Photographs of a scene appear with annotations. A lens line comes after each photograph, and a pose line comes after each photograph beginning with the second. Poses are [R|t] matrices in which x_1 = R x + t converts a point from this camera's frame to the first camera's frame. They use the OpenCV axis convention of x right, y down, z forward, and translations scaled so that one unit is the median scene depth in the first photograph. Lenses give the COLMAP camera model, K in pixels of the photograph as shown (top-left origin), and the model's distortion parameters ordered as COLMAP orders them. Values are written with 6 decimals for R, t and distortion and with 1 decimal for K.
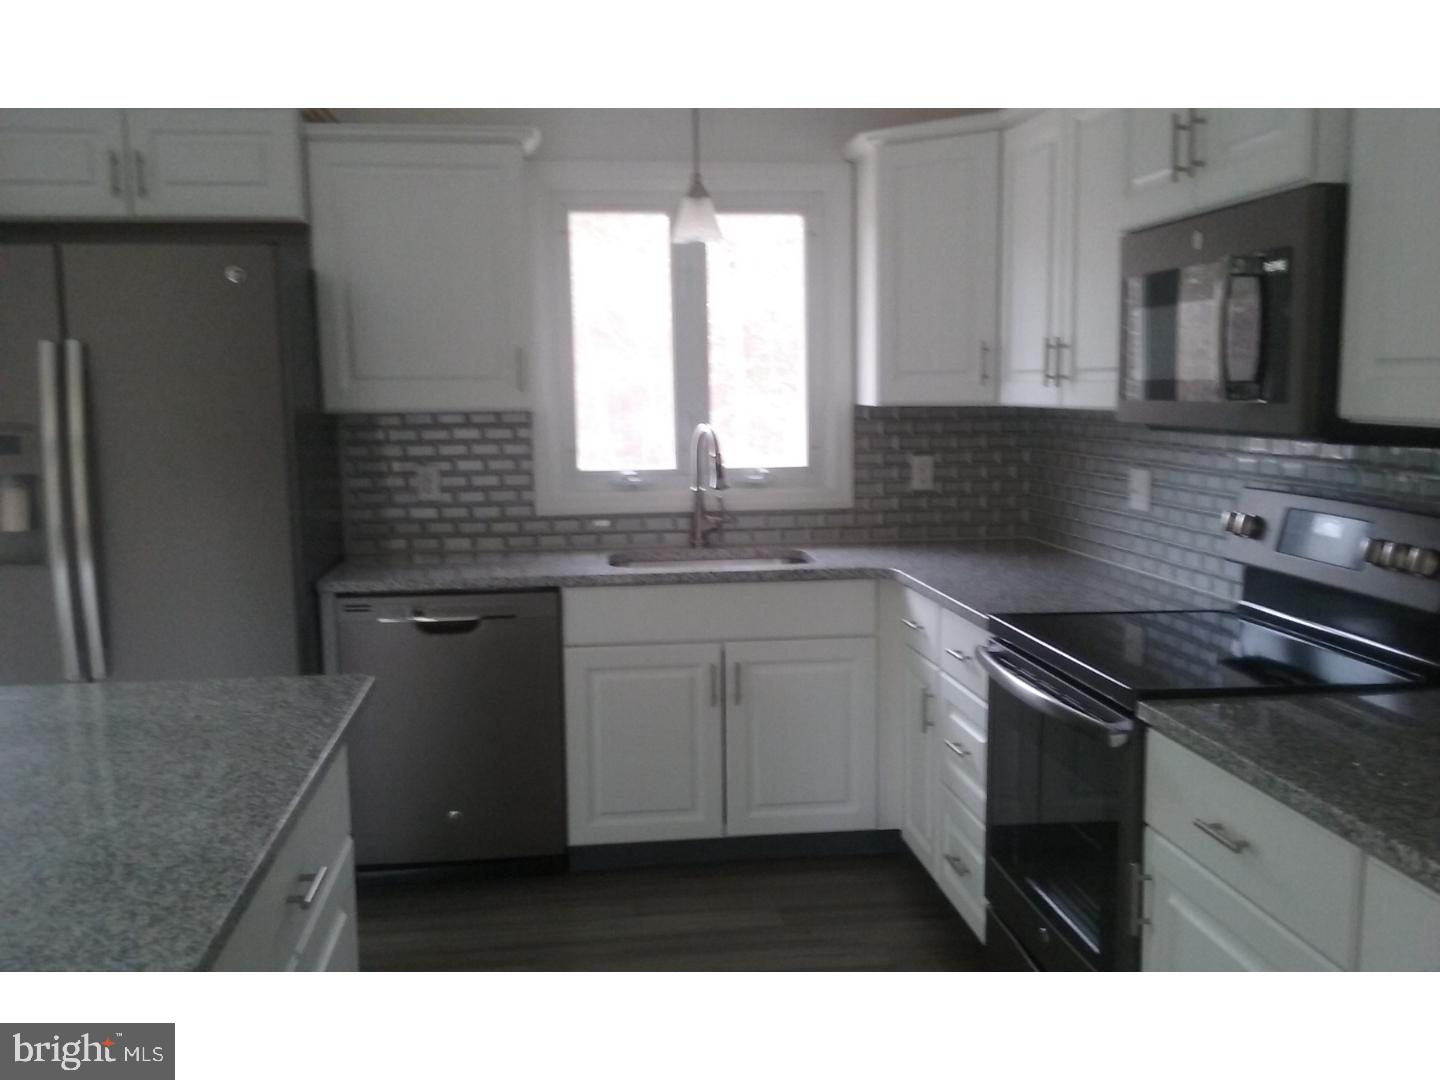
lens RADIAL K [[1374.4, 0, 676.7], [0, 1374.4, 539.8], [0, 0, 1]] dist [0.058864, 0.000000]
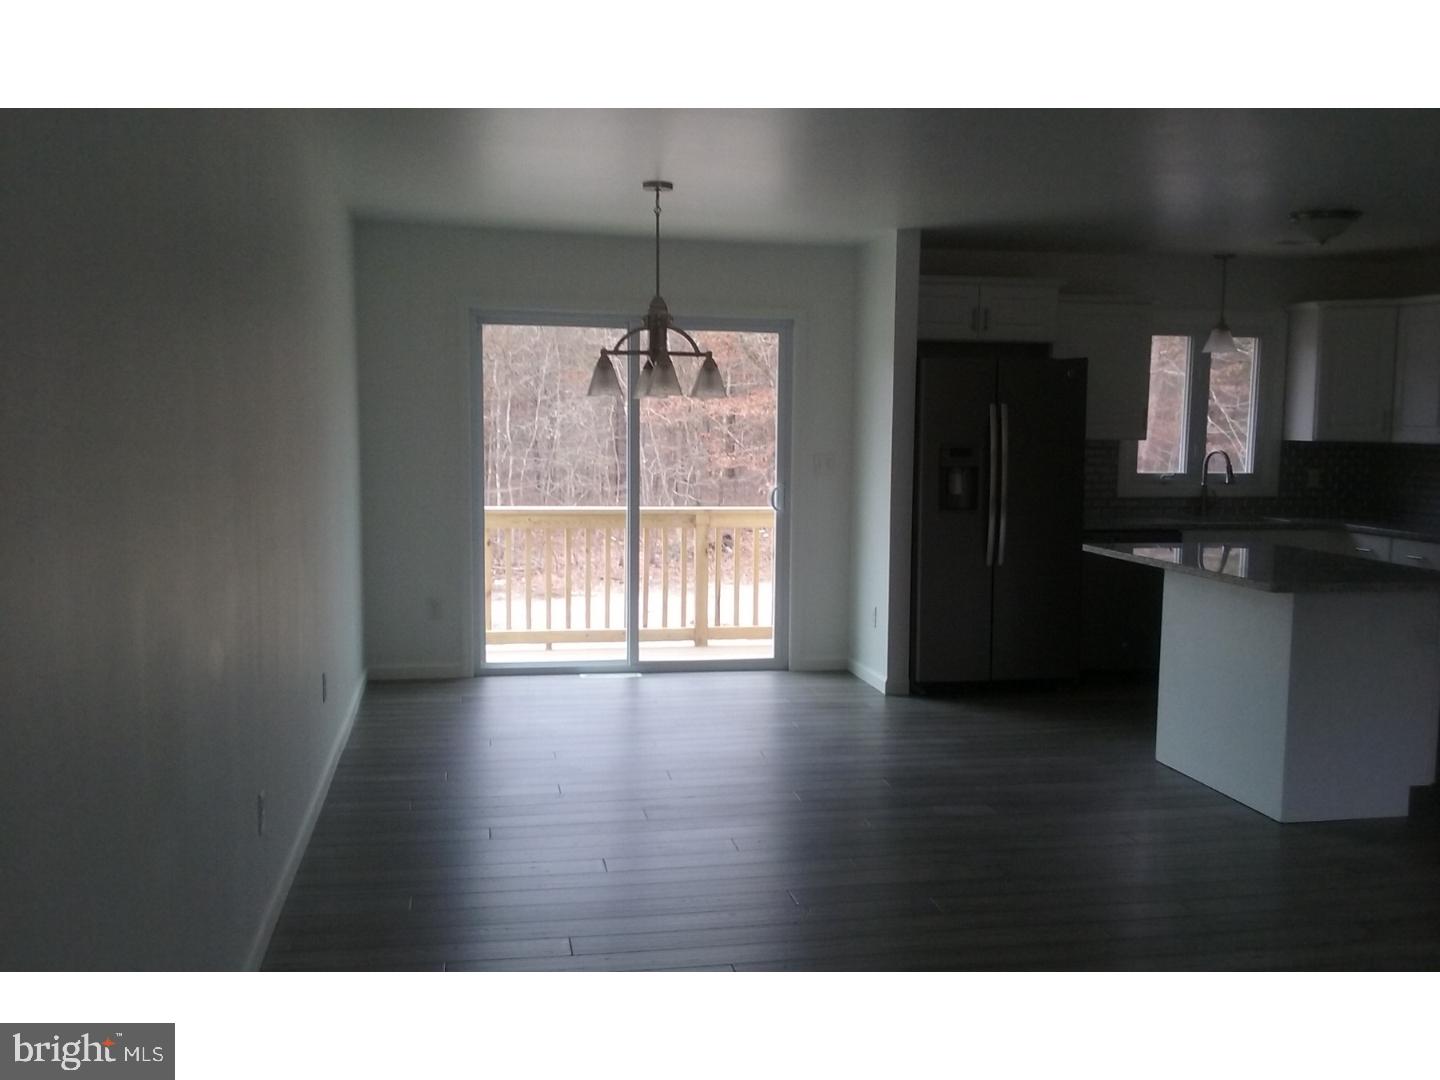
lens RADIAL K [[1374.4, 0, 711.9], [0, 1374.4, 540.5], [0, 0, 1]] dist [0.058864, 0.000000]
pose [[0.996589, 0.014750, 0.081191, -0.791117], [-0.013104, 0.999698, -0.020770, 0.085608], [-0.081473, 0.019635, 0.996482, -0.797975]]
